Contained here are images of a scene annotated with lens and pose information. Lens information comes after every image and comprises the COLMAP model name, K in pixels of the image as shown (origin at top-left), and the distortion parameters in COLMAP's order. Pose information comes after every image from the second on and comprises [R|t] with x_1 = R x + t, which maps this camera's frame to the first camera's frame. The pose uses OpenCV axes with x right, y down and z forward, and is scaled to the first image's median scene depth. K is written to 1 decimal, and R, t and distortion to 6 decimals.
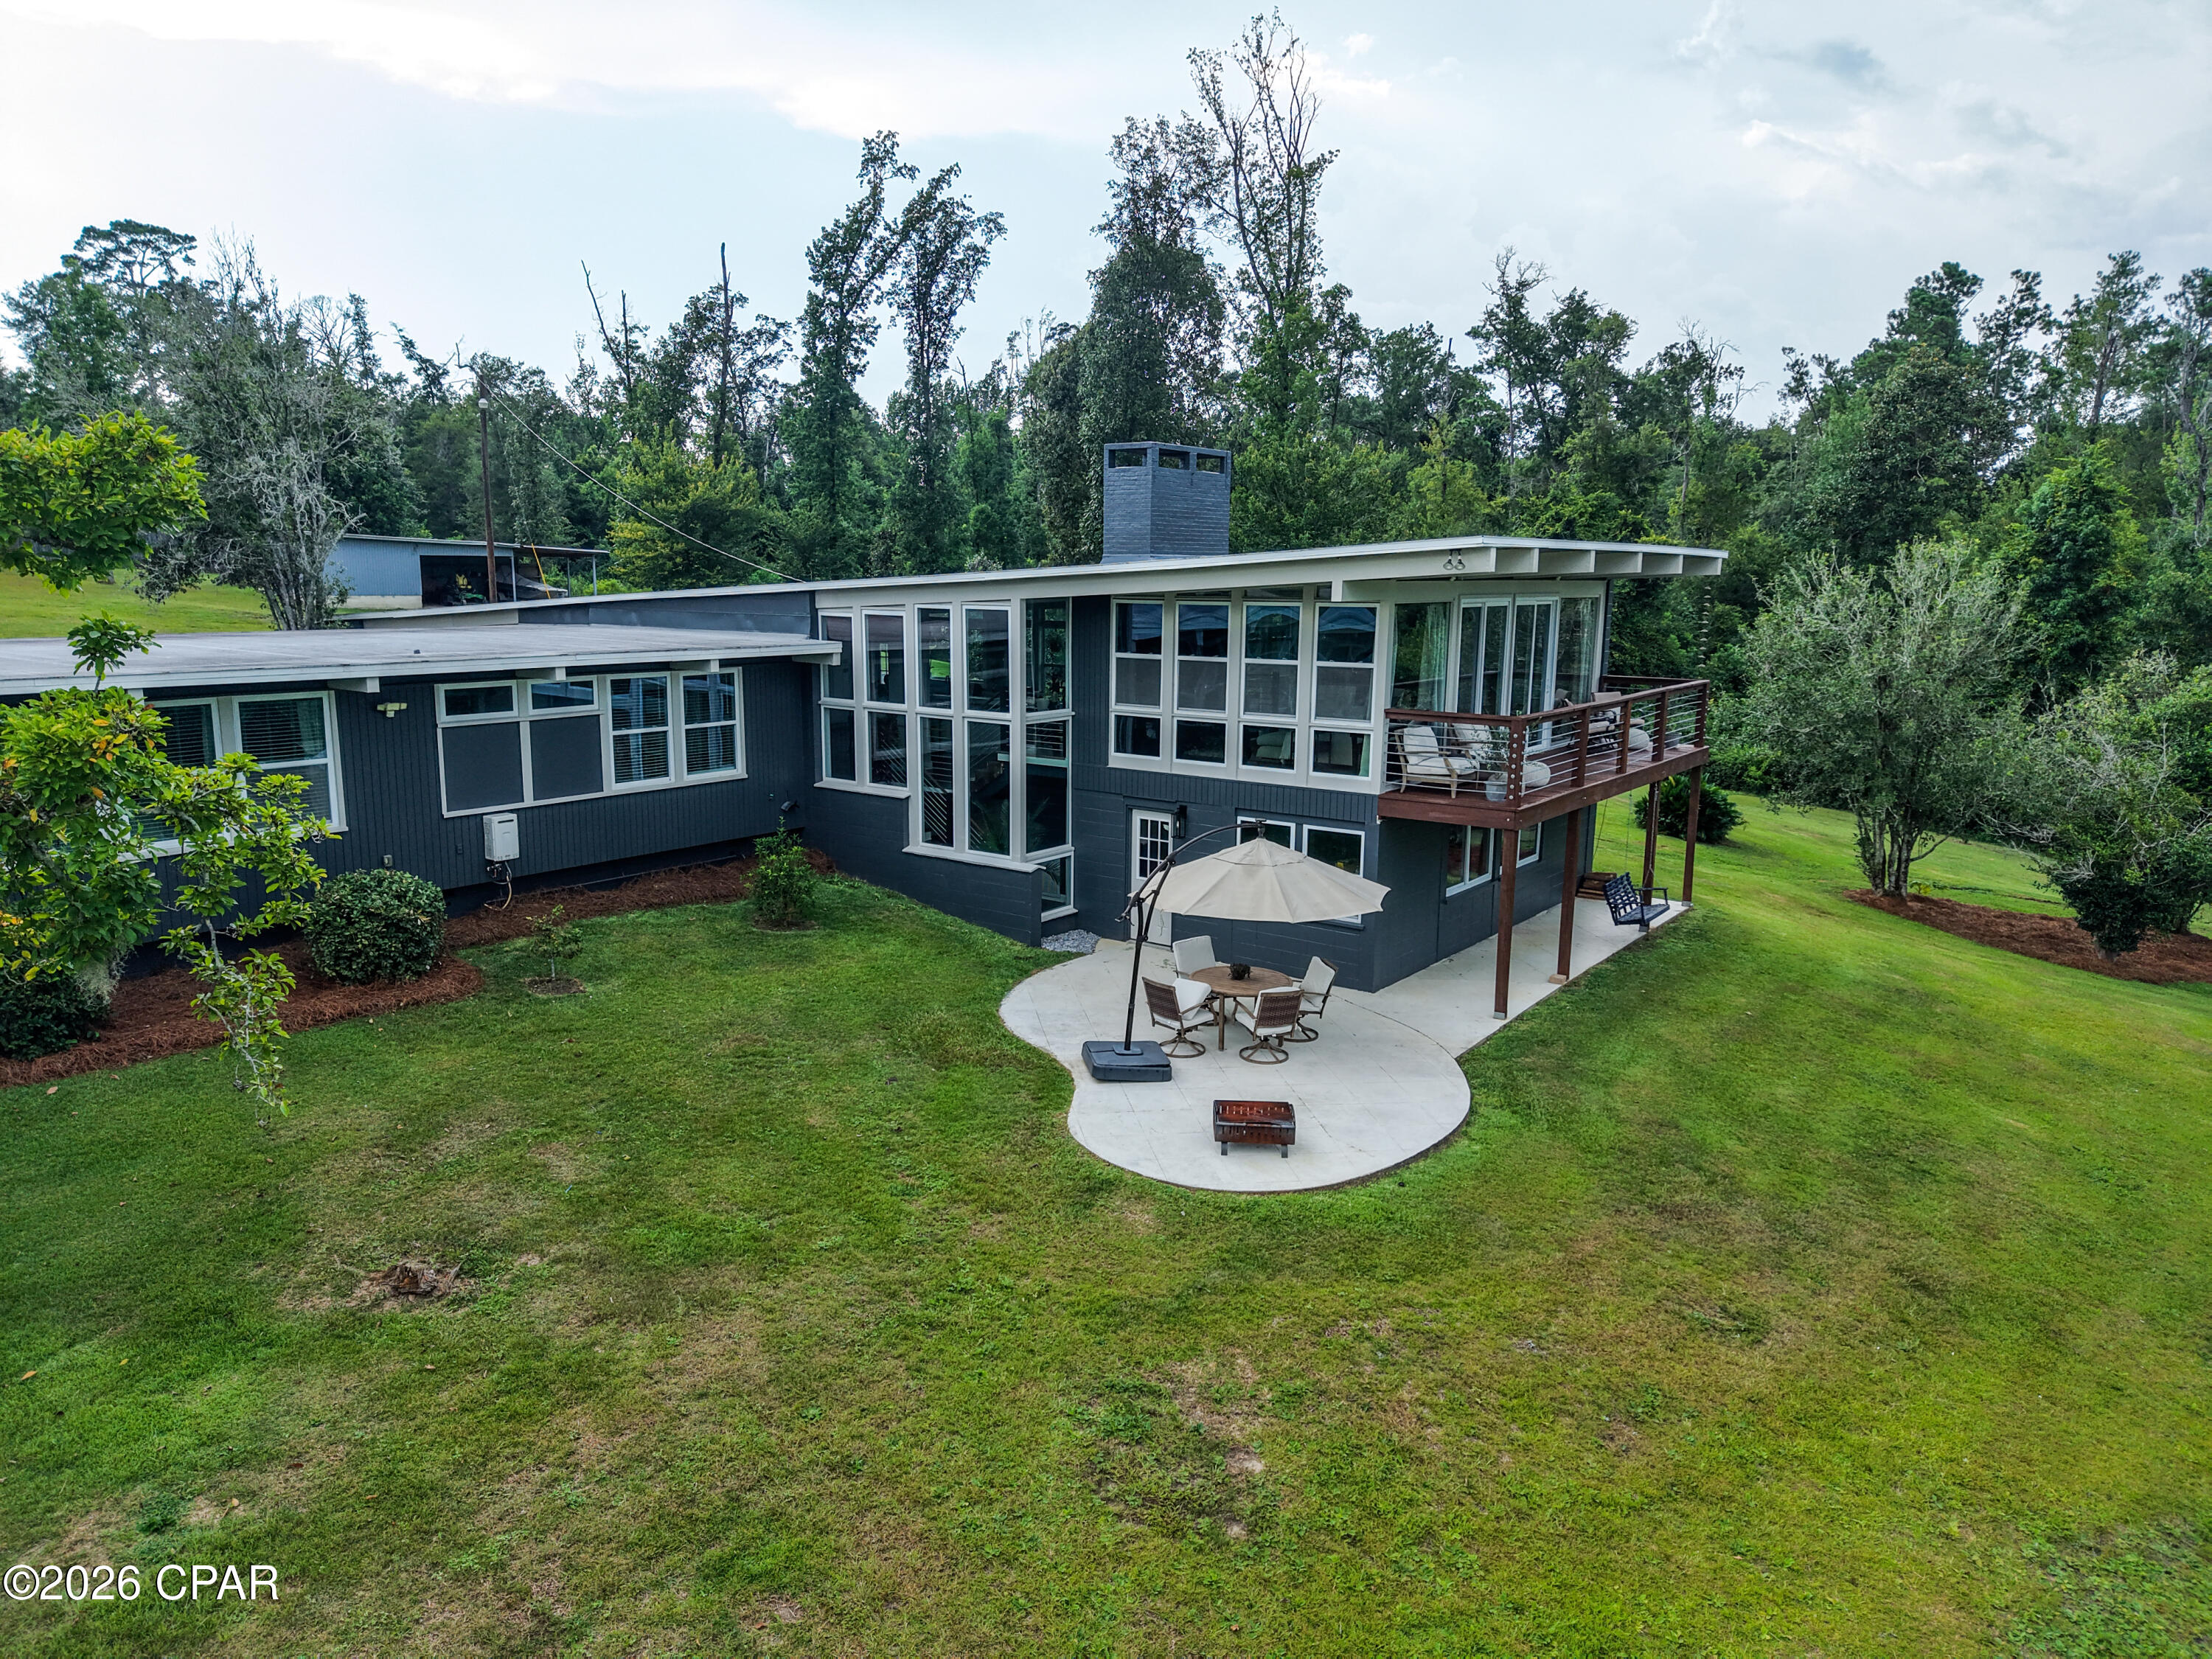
lens RADIAL K [[1470.4, 0, 1106.0], [0, 1470.4, 829.5], [0, 0, 1]] dist [0.037711, -0.042415]
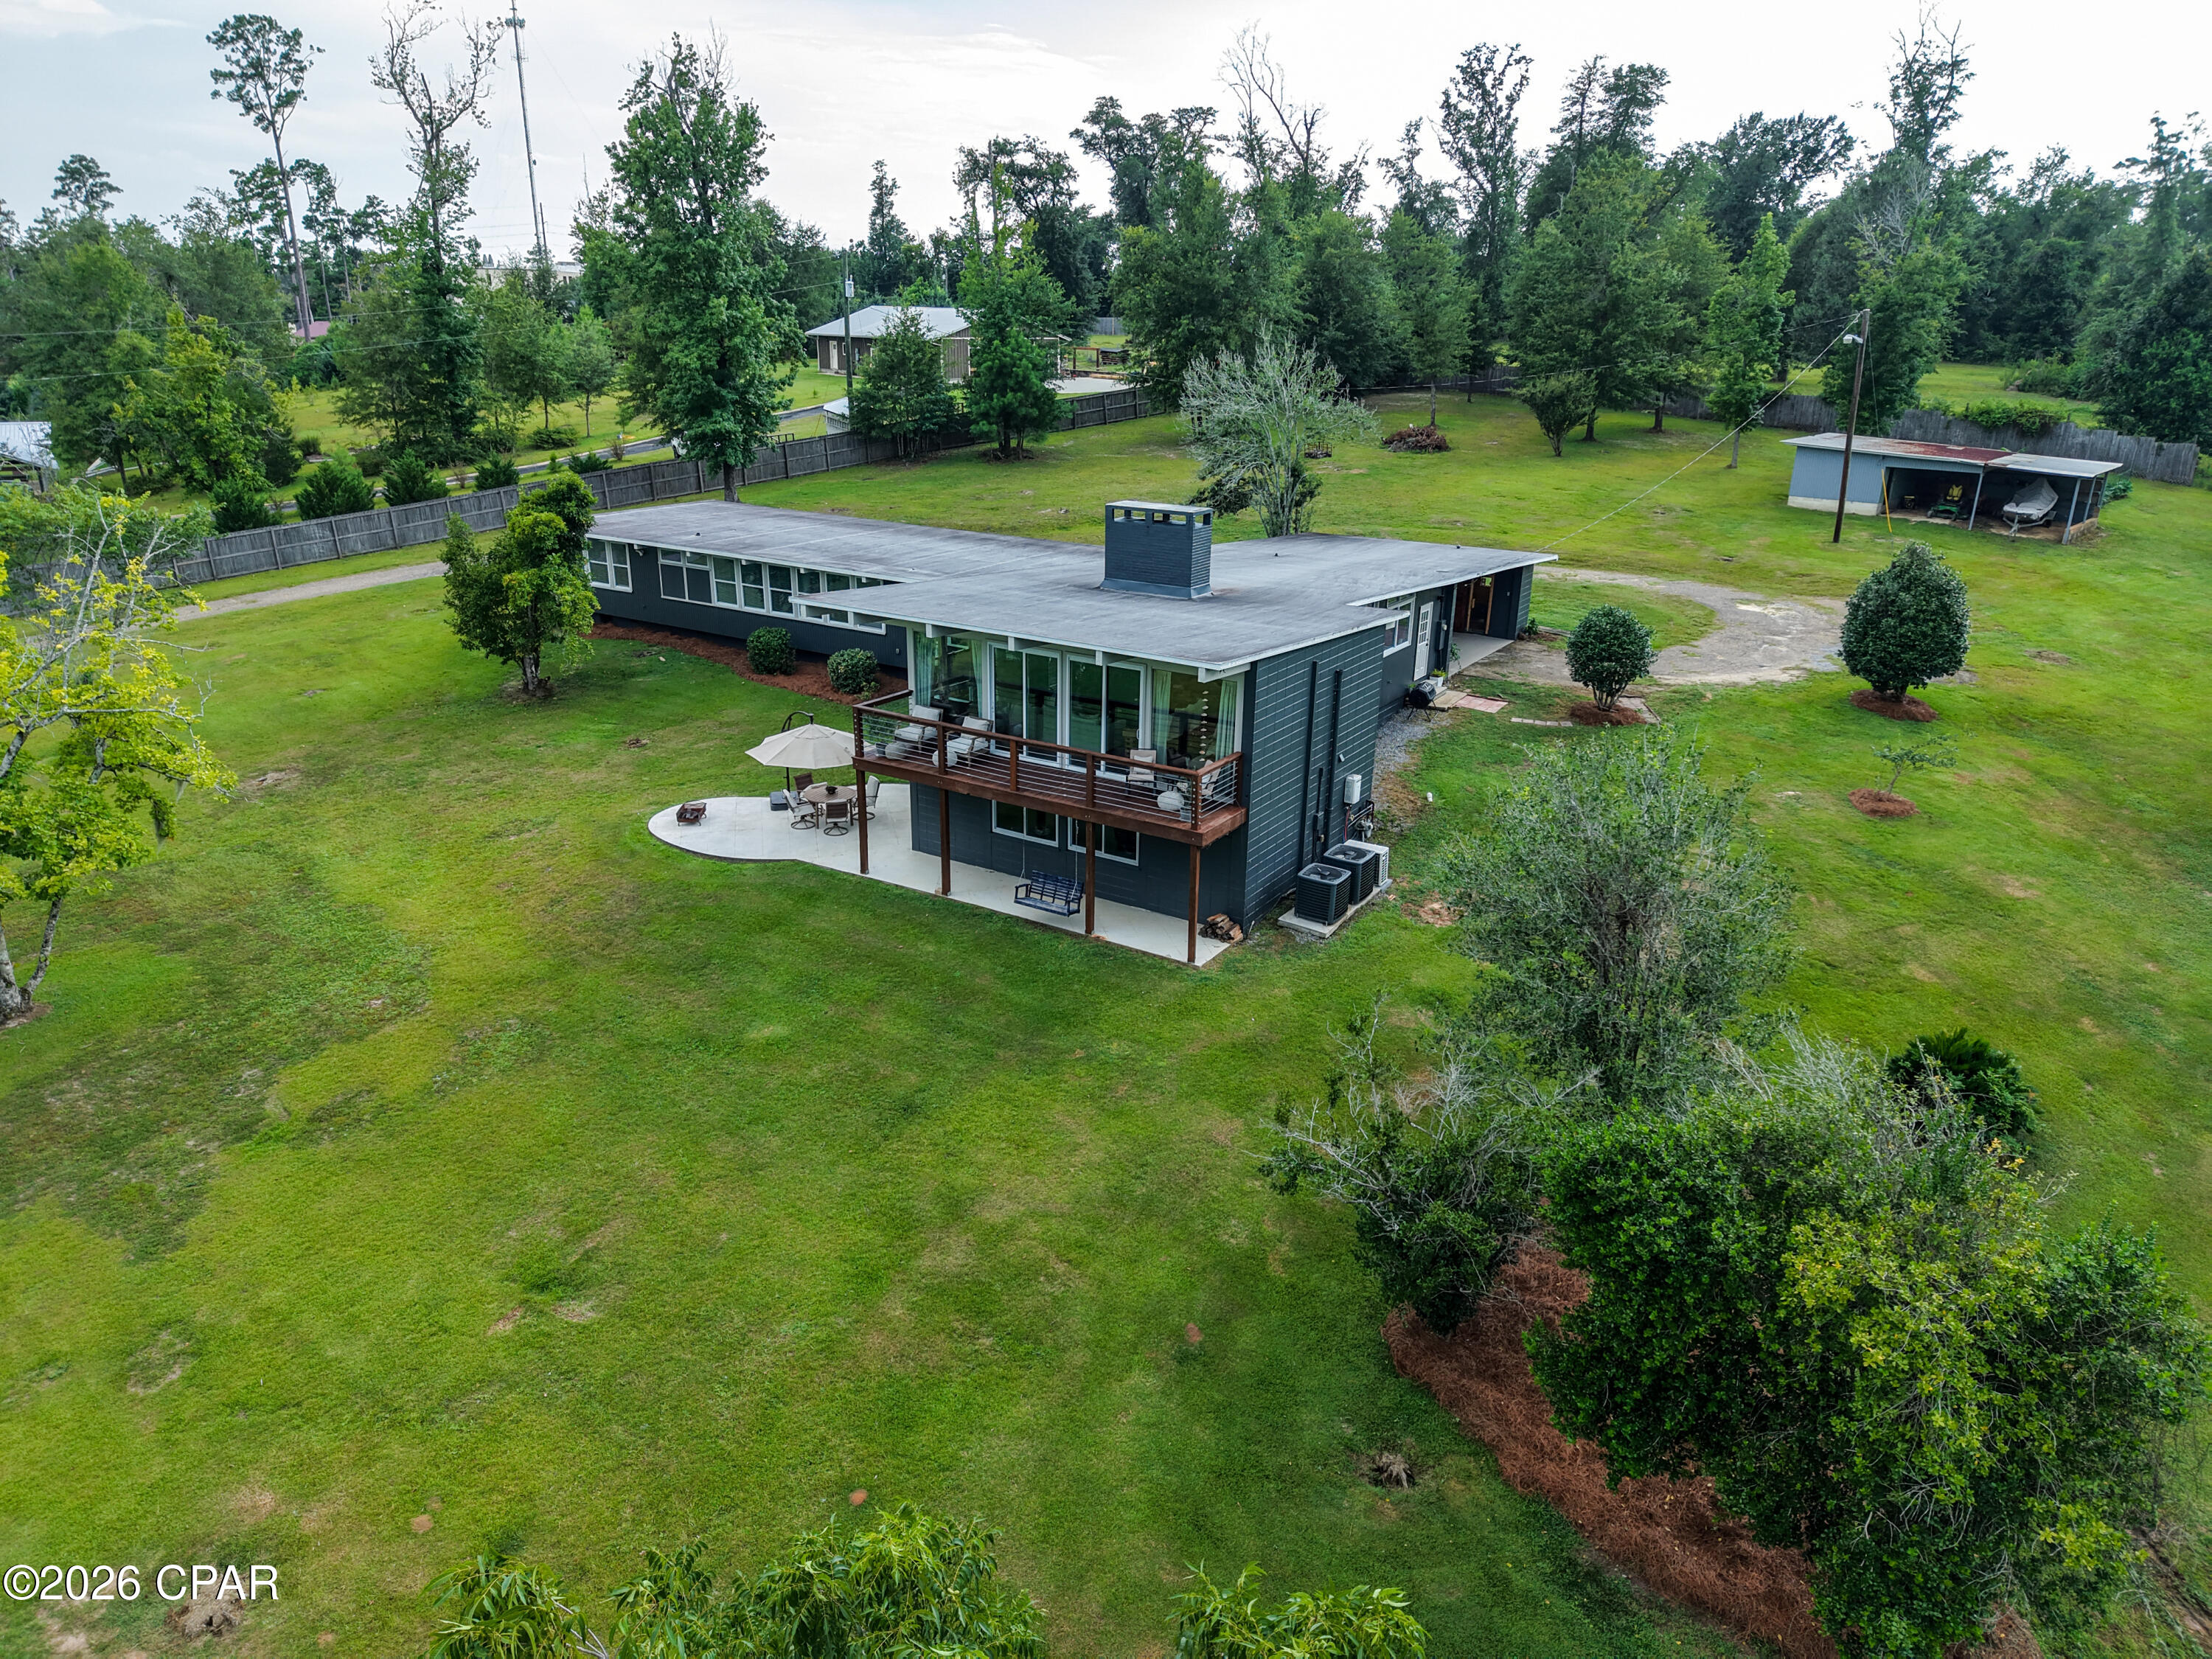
lens RADIAL K [[1470.4, 0, 1106.0], [0, 1470.4, 829.5], [0, 0, 1]] dist [0.037711, -0.042415]
pose [[0.057625, 0.321437, -0.945176, 1.824670], [-0.182562, 0.934178, 0.306566, -0.483197], [0.981504, 0.154888, 0.112514, 1.038084]]
